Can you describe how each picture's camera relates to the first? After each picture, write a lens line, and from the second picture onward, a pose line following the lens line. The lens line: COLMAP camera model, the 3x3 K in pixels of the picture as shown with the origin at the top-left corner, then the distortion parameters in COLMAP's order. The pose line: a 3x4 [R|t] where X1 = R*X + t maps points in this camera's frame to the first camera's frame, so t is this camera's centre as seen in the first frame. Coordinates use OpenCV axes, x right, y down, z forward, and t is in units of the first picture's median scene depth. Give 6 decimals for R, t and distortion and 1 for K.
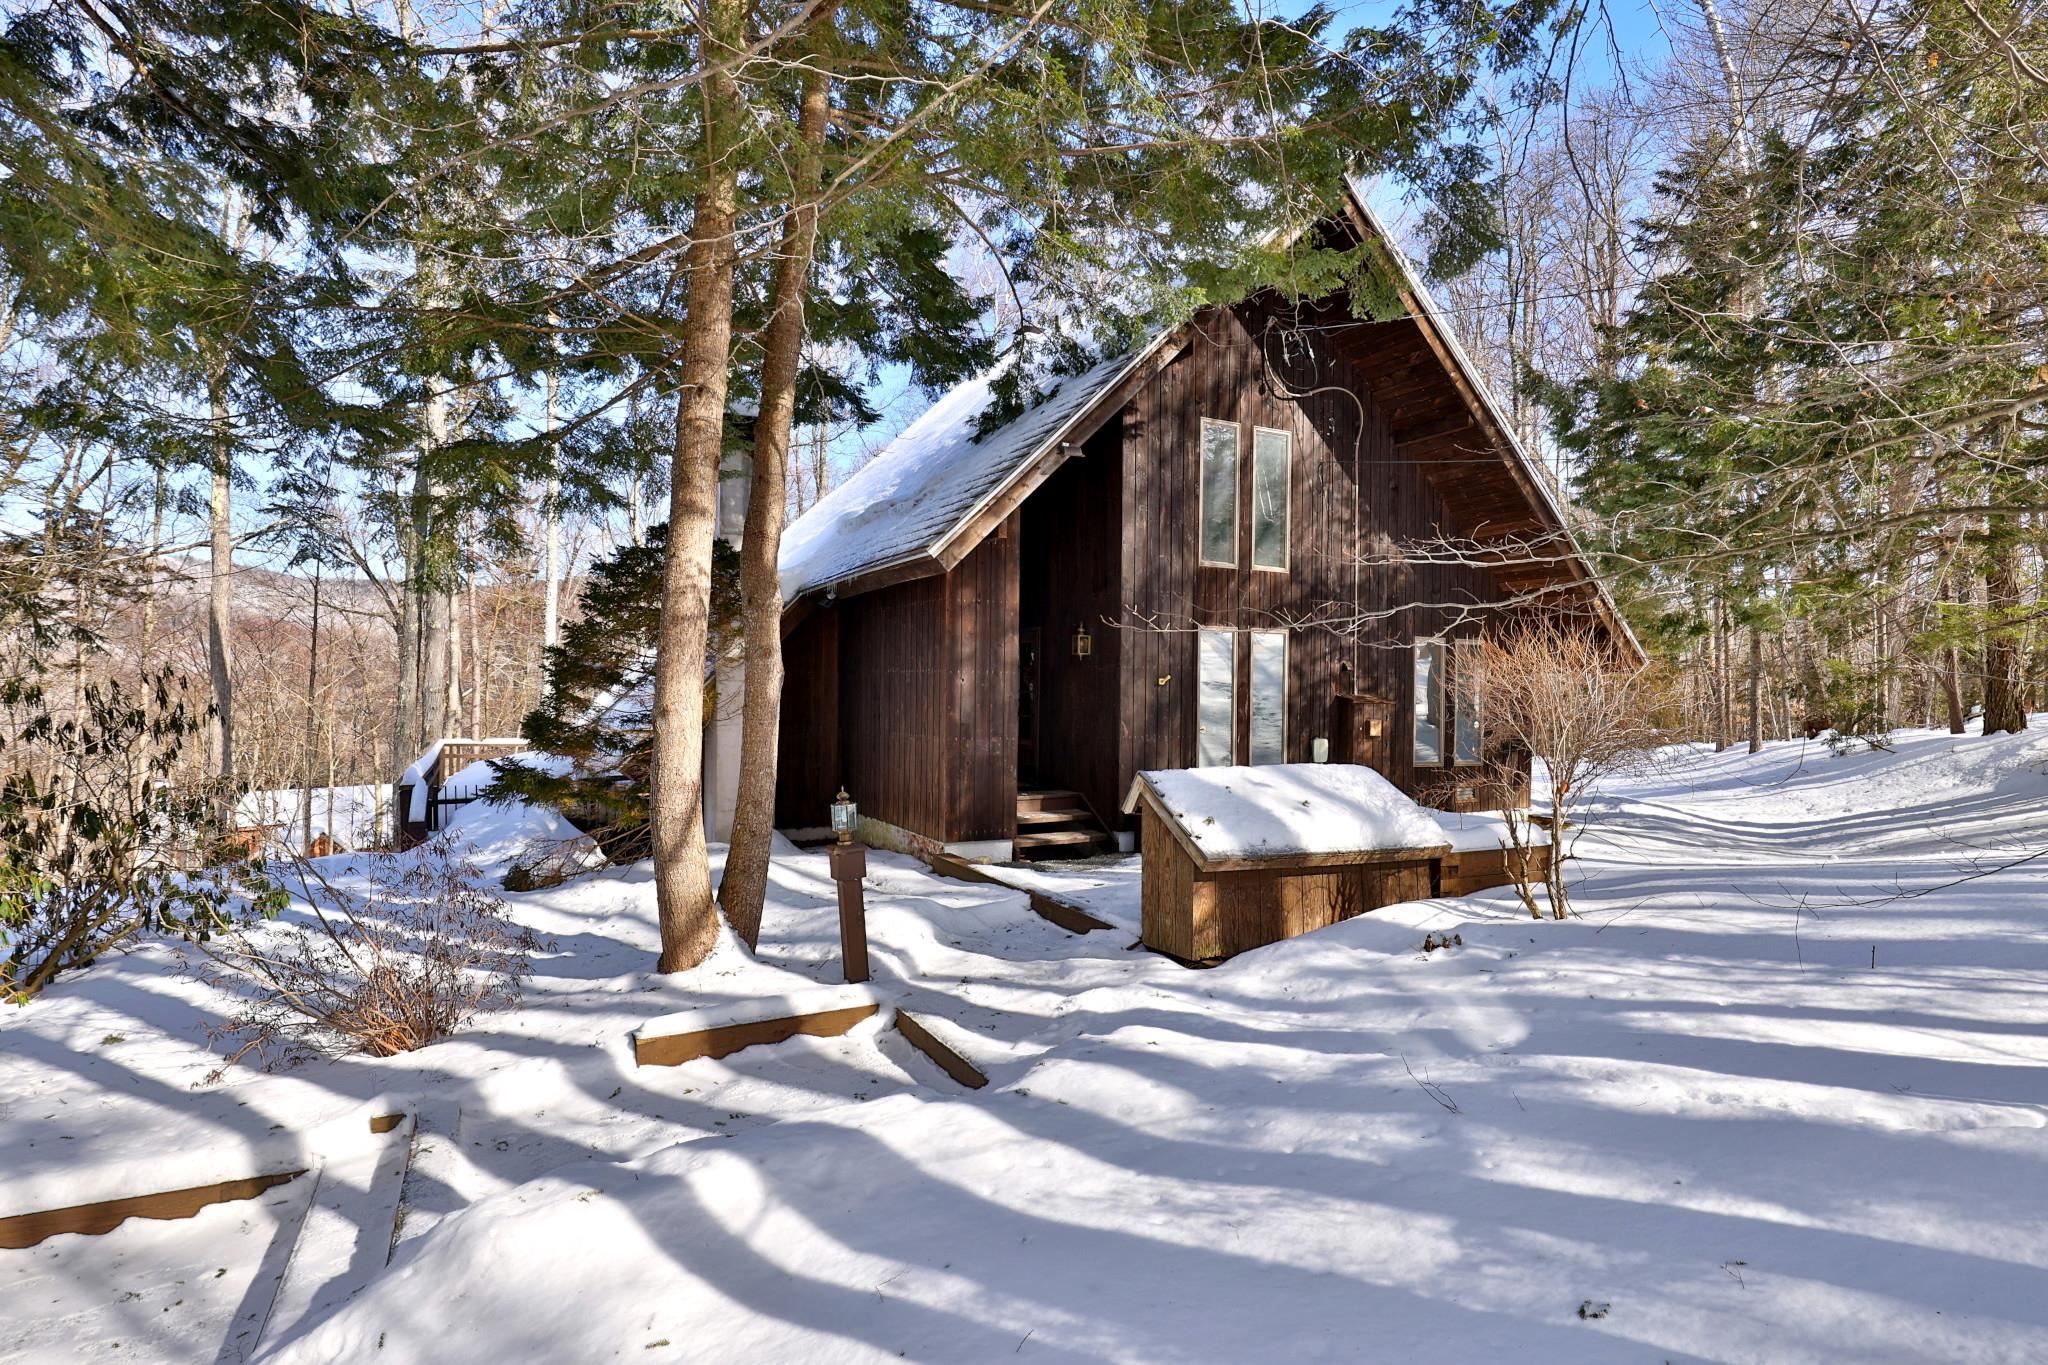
lens RADIAL K [[1012.7, 0, 1025.9], [0, 1012.7, 684.8], [0, 0, 1]] dist [-0.000159, 0.001218]
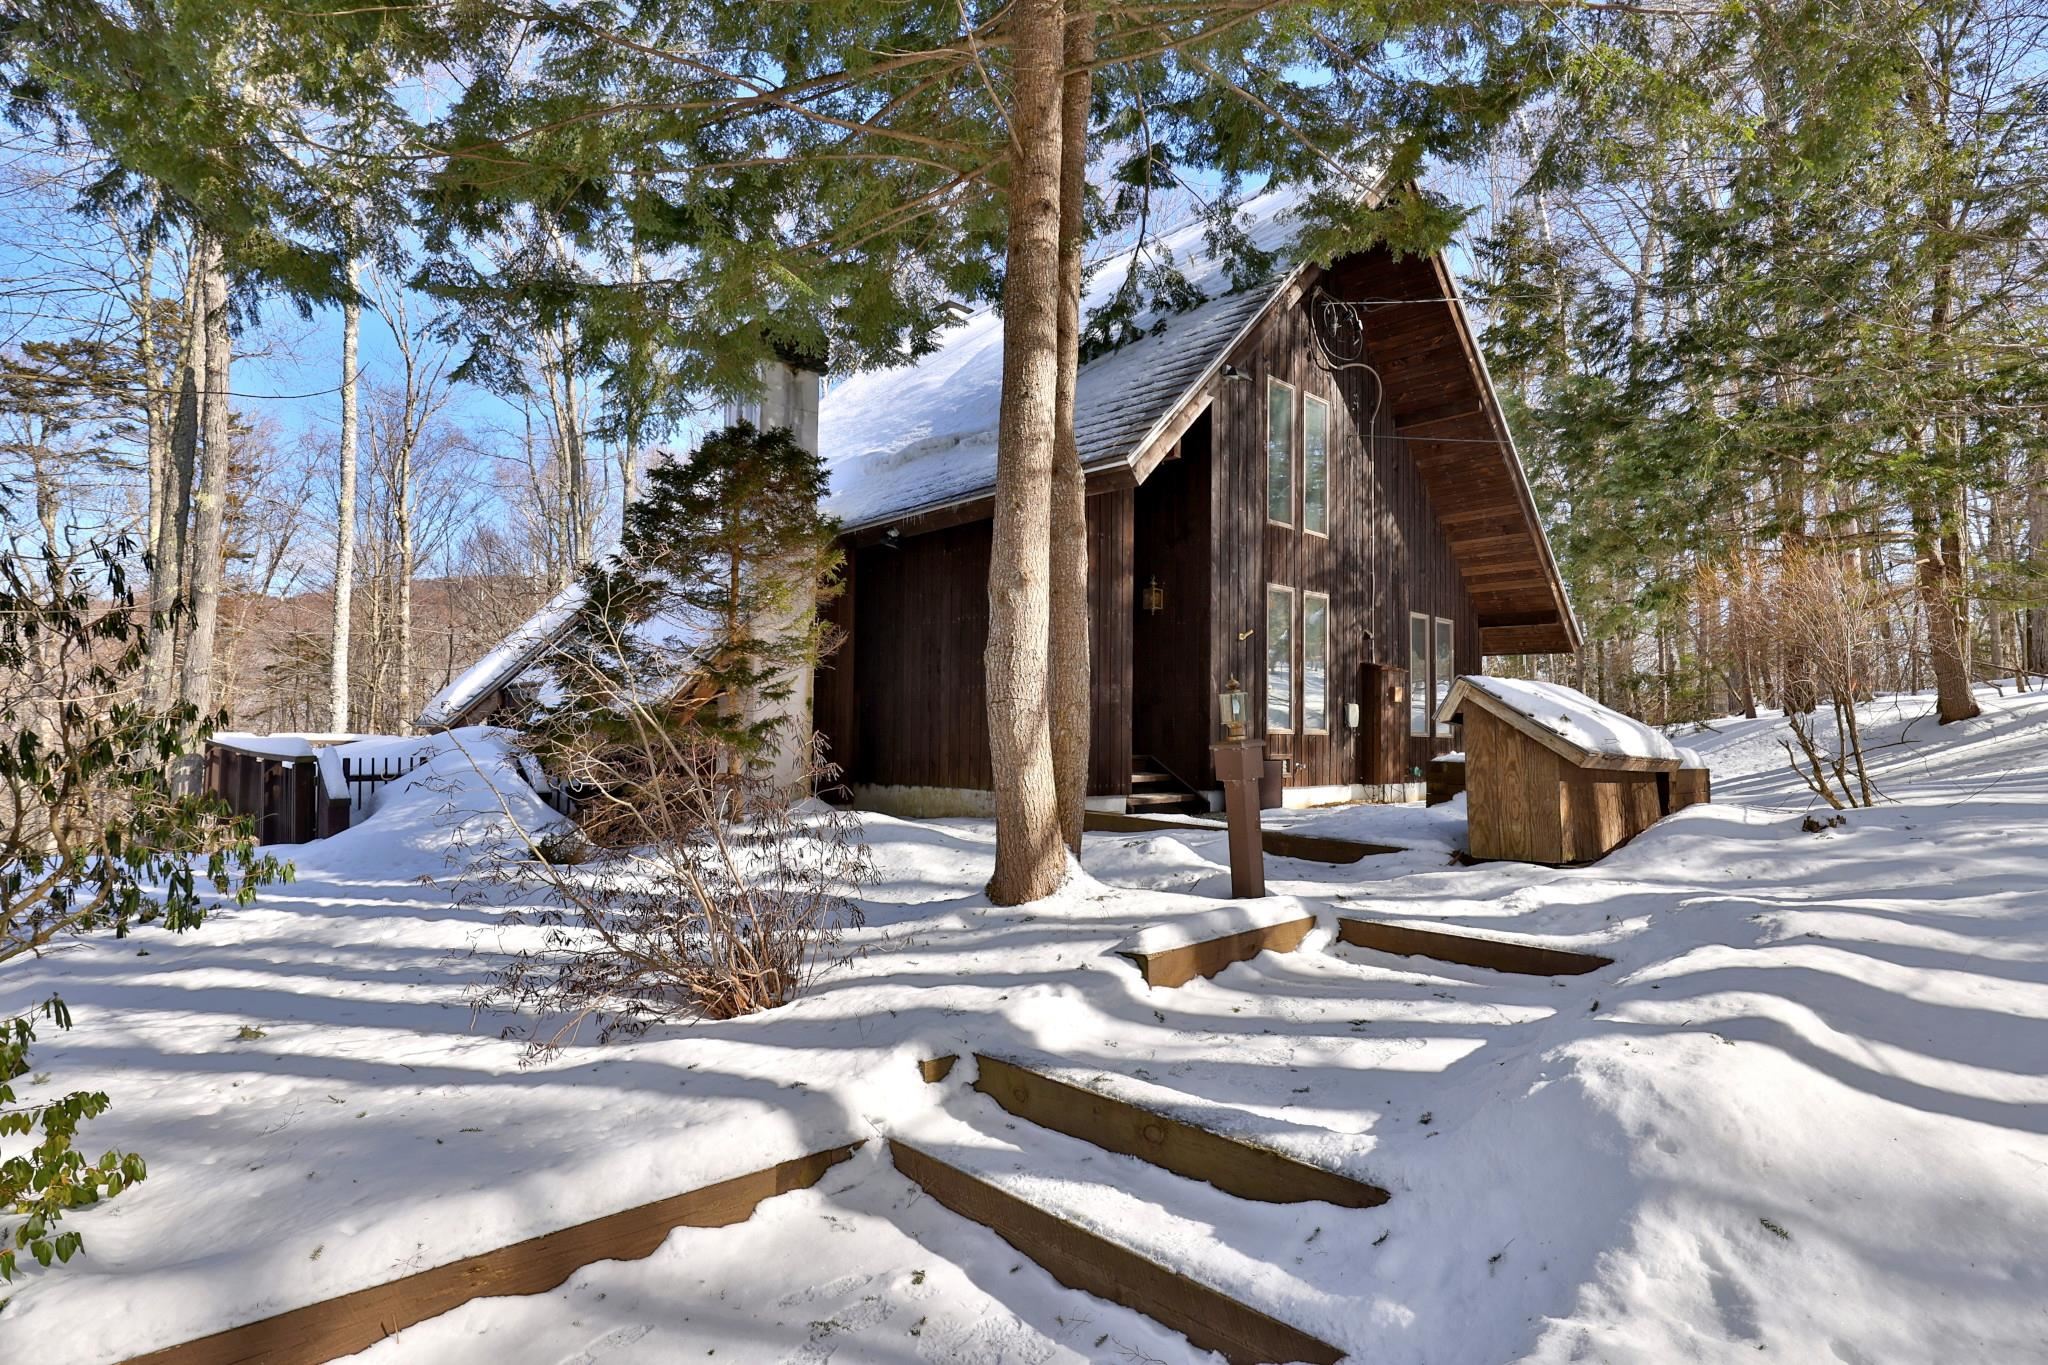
lens RADIAL K [[1012.7, 0, 1023.9], [0, 1012.7, 681.6], [0, 0, 1]] dist [-0.000159, 0.001218]
pose [[0.961870, 0.014731, 0.273109, -0.328922], [-0.003692, 0.999157, -0.040890, 0.079985], [-0.273481, 0.038322, 0.961114, 0.121510]]
